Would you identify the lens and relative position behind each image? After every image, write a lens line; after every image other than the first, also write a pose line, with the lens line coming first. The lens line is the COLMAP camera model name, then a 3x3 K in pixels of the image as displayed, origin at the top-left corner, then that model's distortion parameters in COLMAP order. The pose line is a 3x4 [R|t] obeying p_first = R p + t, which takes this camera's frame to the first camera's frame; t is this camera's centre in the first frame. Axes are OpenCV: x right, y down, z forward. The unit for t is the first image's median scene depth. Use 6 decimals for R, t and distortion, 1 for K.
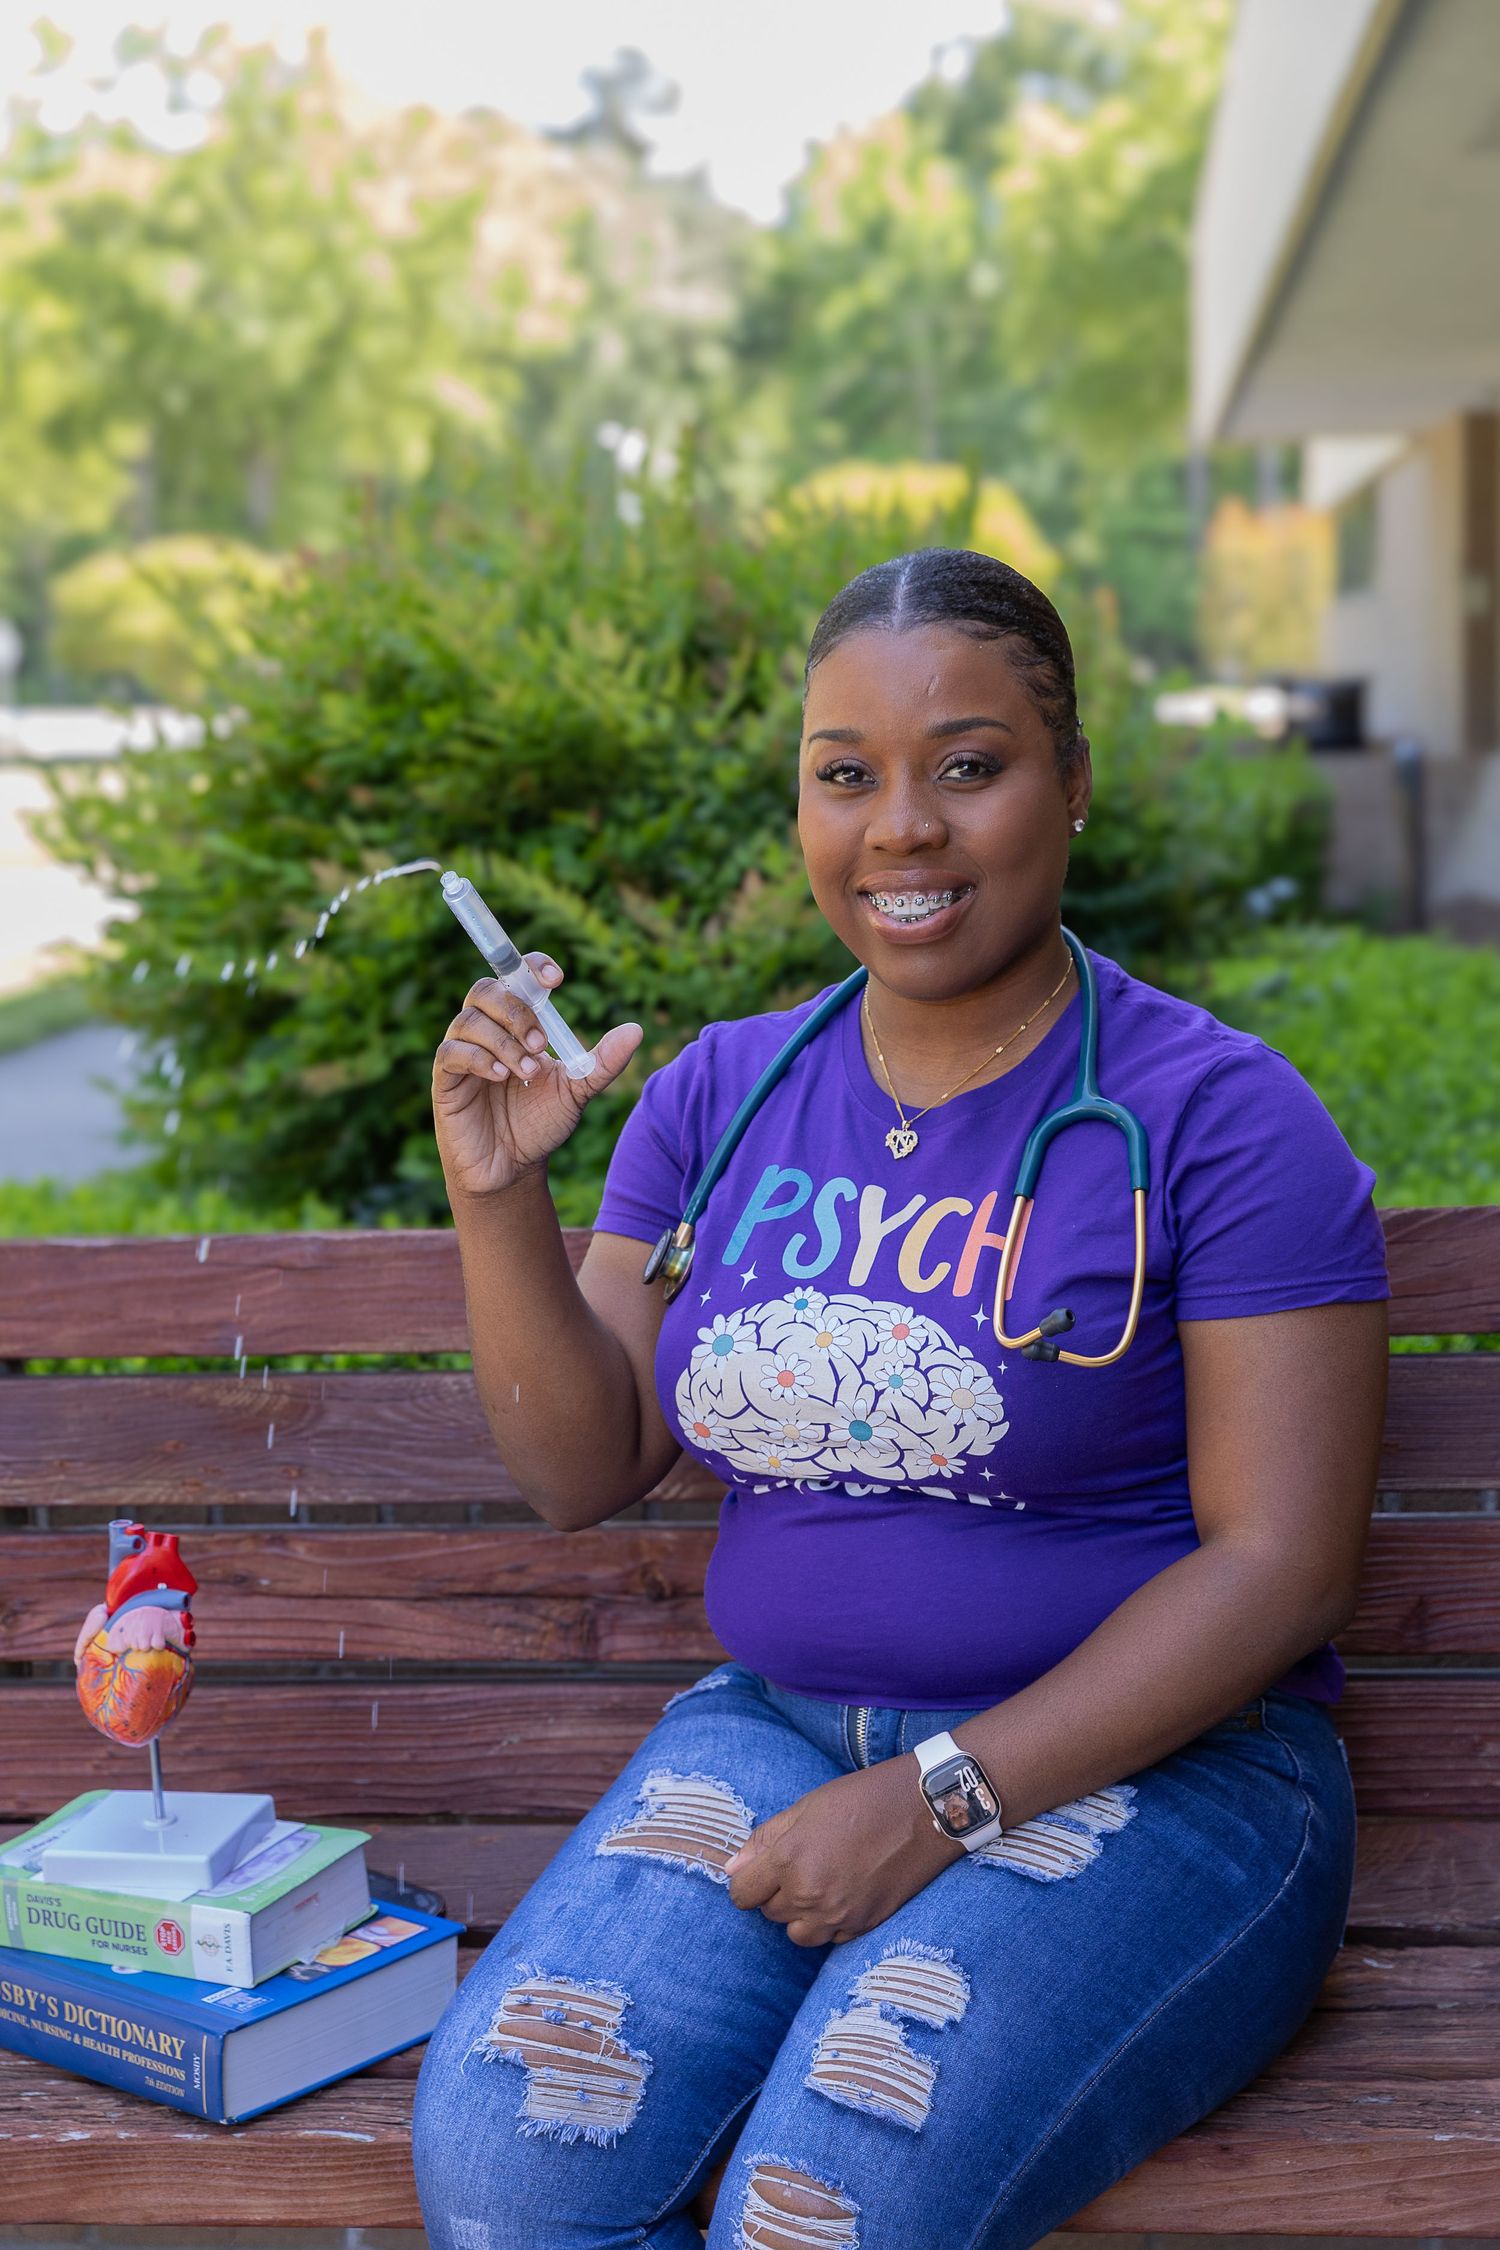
lens RADIAL K [[3865.5, 0, 752.1], [0, 3865.5, 1117.6], [0, 0, 1]] dist [-0.082896, 0.000000]
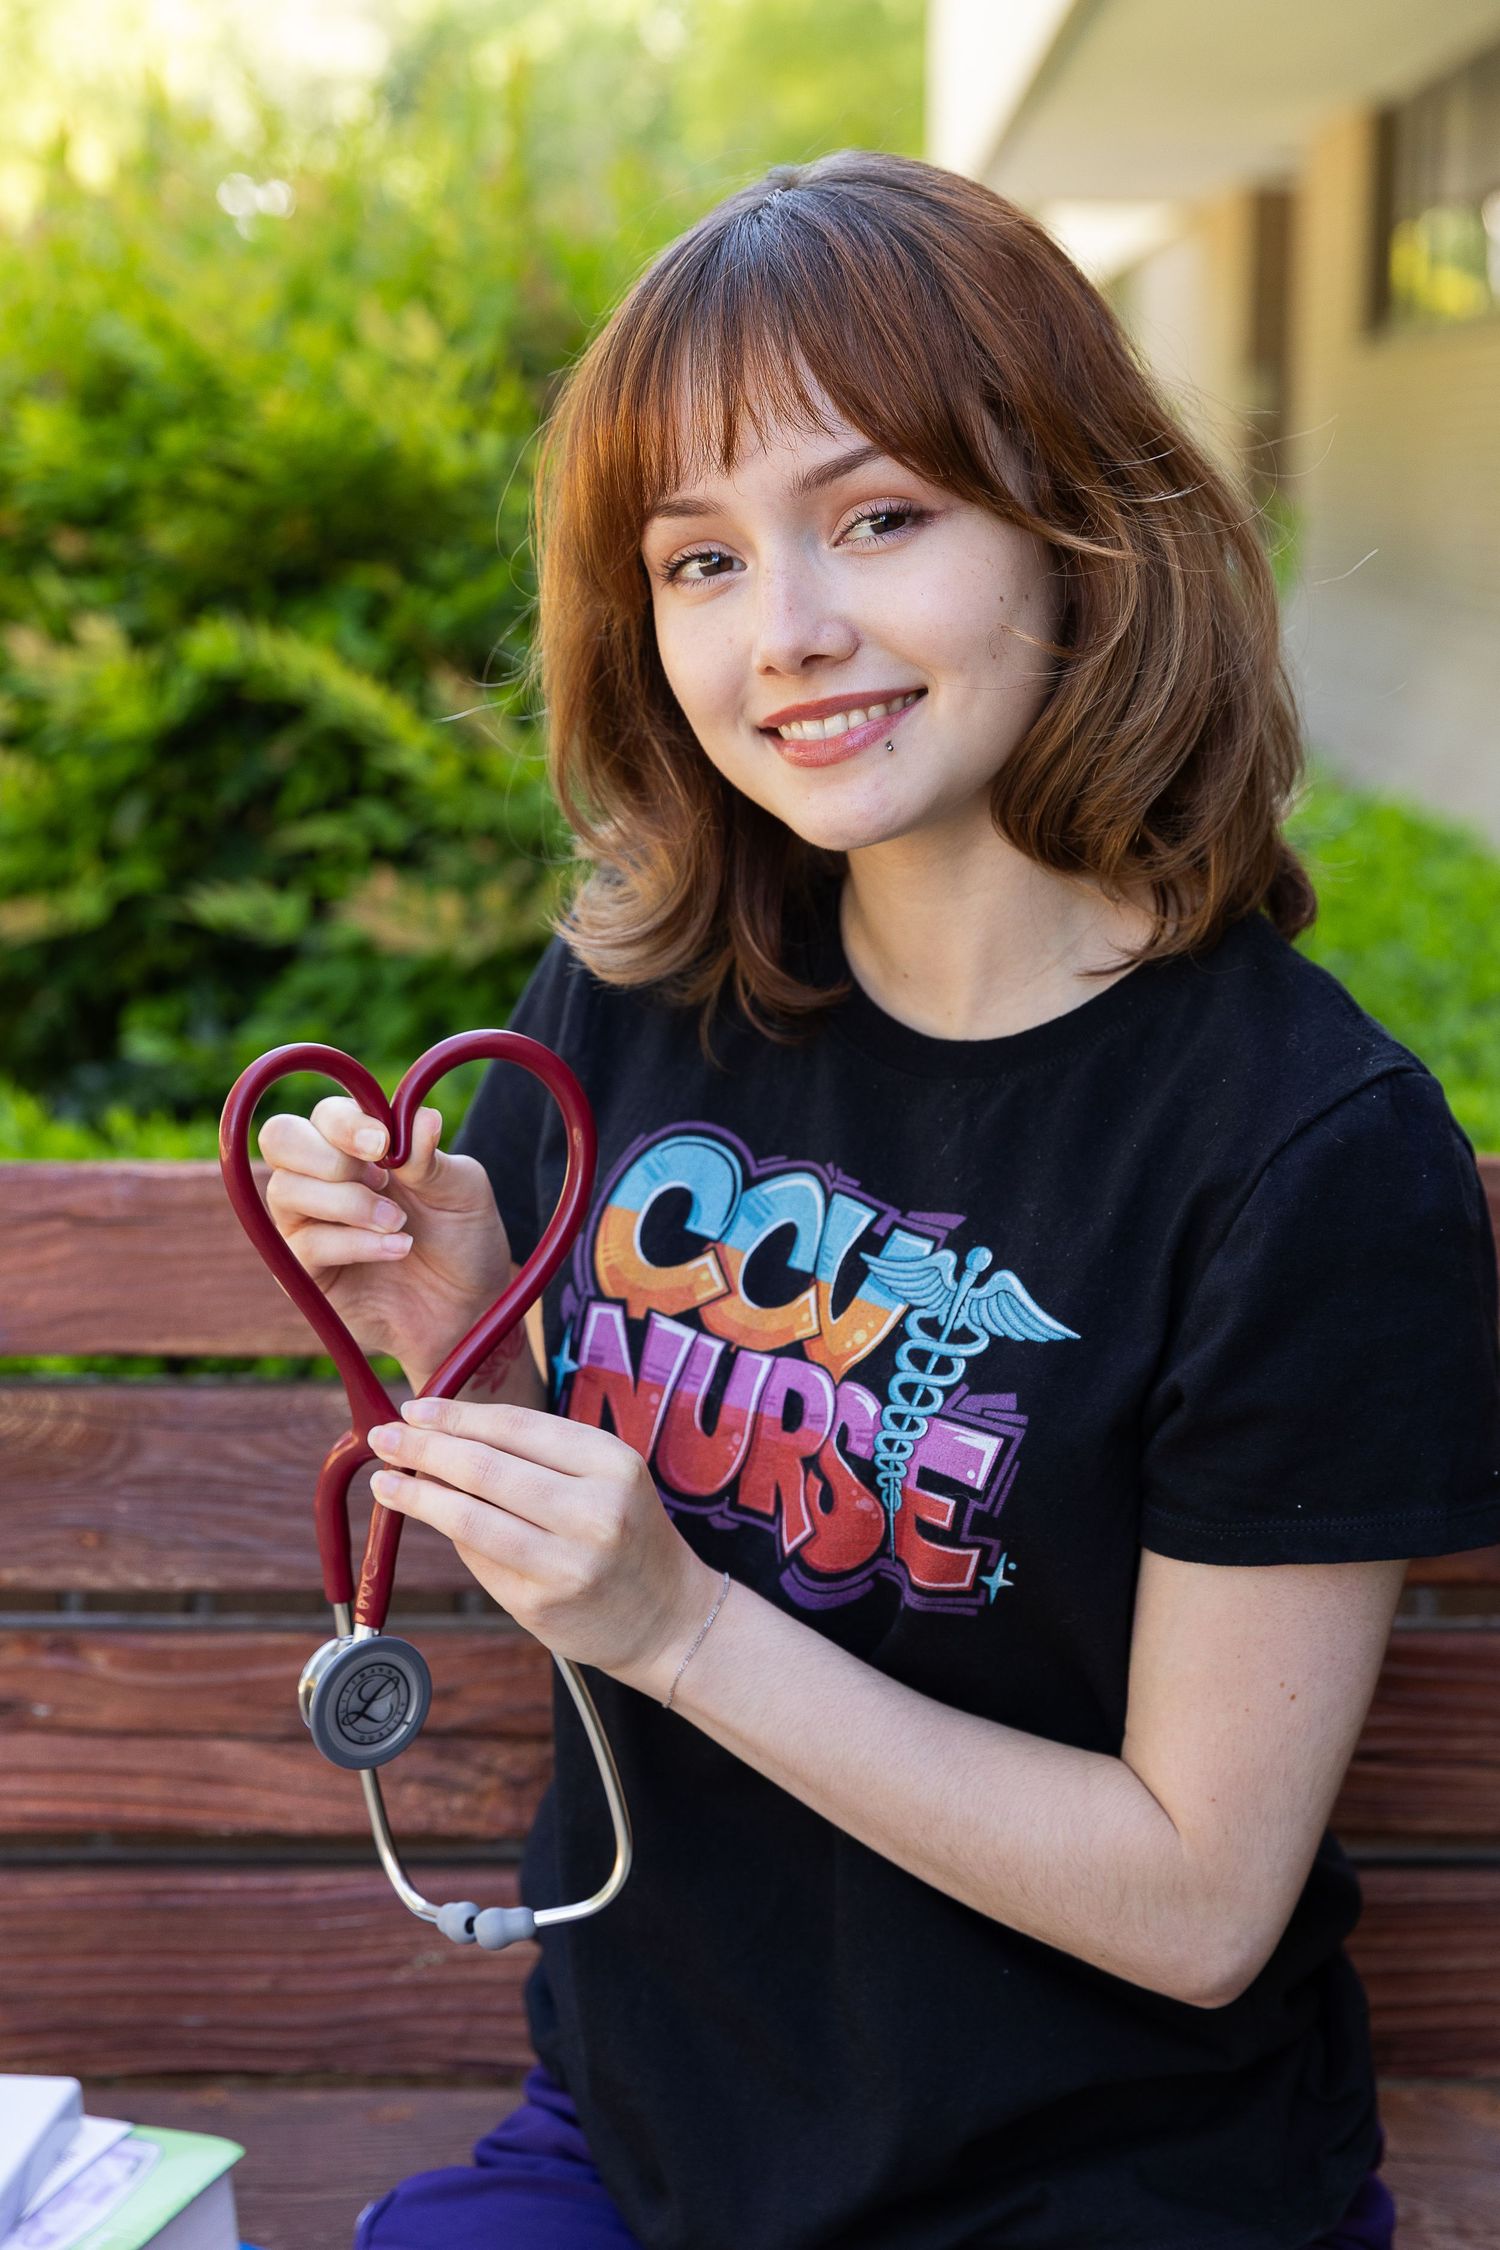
lens RADIAL K [[4245.4, 0, 754.5], [0, 4245.4, 1125.8], [0, 0, 1]] dist [-0.058033, 0.000000]
pose [[0.995461, 0.014370, 0.094082, -0.076111], [-0.017656, 0.999260, 0.034182, -0.002450], [-0.093521, -0.035688, 0.994977, 0.293824]]
